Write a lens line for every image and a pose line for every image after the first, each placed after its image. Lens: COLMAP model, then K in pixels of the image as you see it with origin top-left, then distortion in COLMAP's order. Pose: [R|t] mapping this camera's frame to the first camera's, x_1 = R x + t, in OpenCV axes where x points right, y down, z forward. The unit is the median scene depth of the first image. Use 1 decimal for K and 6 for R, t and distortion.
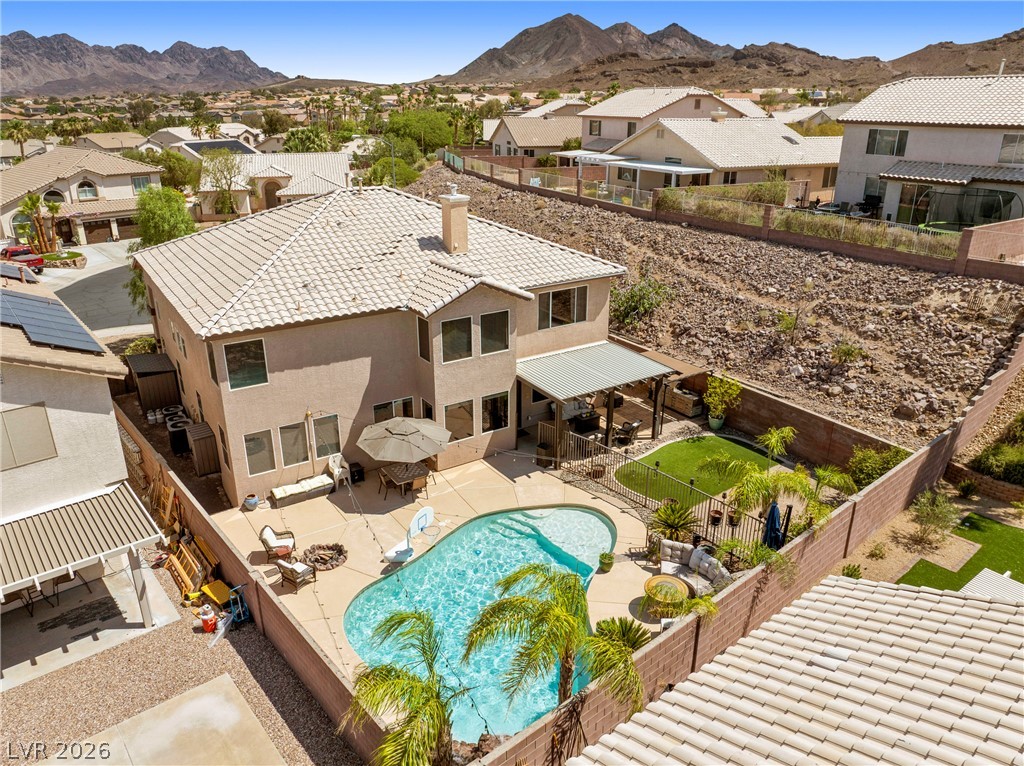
lens RADIAL K [[722.6, 0, 512.0], [0, 722.6, 383.0], [0, 0, 1]] dist [-0.052623, 0.025550]
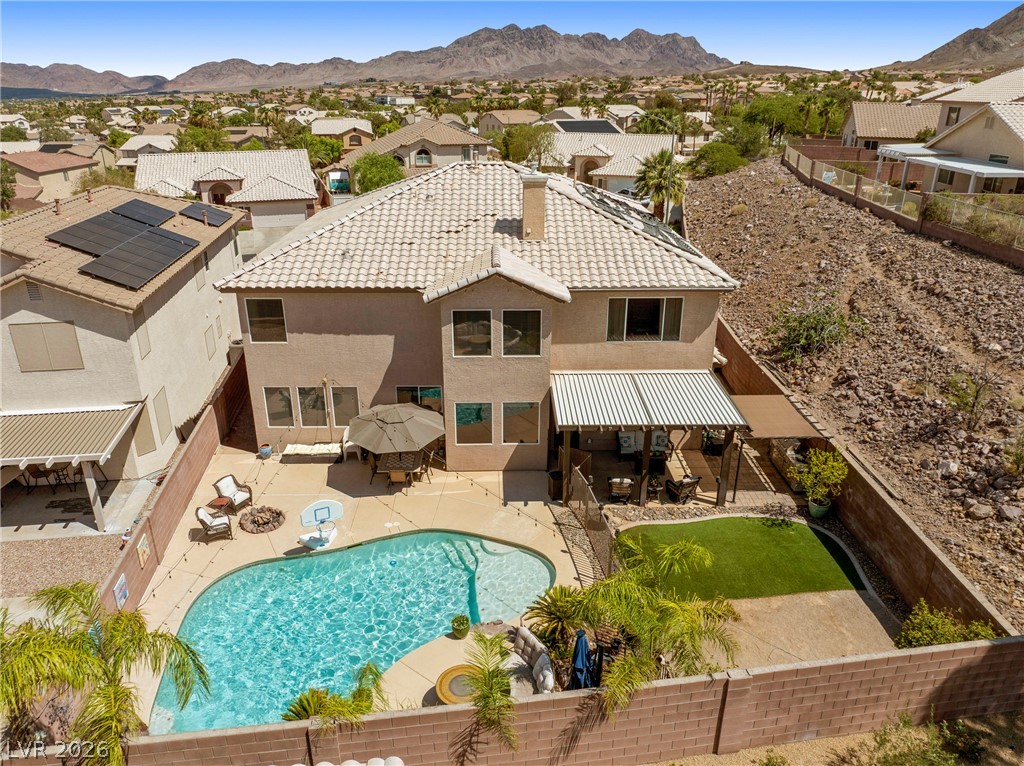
lens RADIAL K [[722.6, 0, 512.0], [0, 722.6, 383.0], [0, 0, 1]] dist [-0.052623, 0.025550]
pose [[0.847513, 0.202218, -0.490744, 0.371552], [-0.193925, 0.978632, 0.068351, -0.062626], [0.494079, 0.037239, 0.868619, 0.220304]]
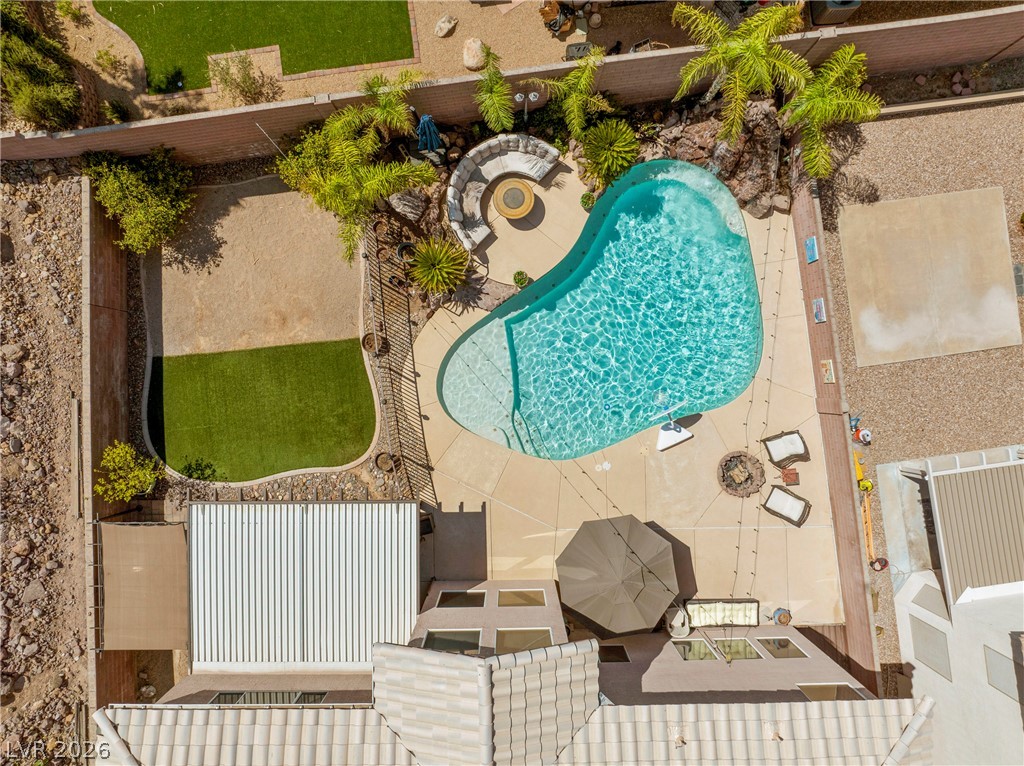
lens RADIAL K [[722.6, 0, 512.0], [0, 722.6, 383.0], [0, 0, 1]] dist [-0.052623, 0.025550]
pose [[-0.843475, -0.537168, -0.001242, 0.047137], [0.187357, -0.296358, 0.936520, -0.507905], [-0.503436, 0.789698, 0.350613, 0.546657]]
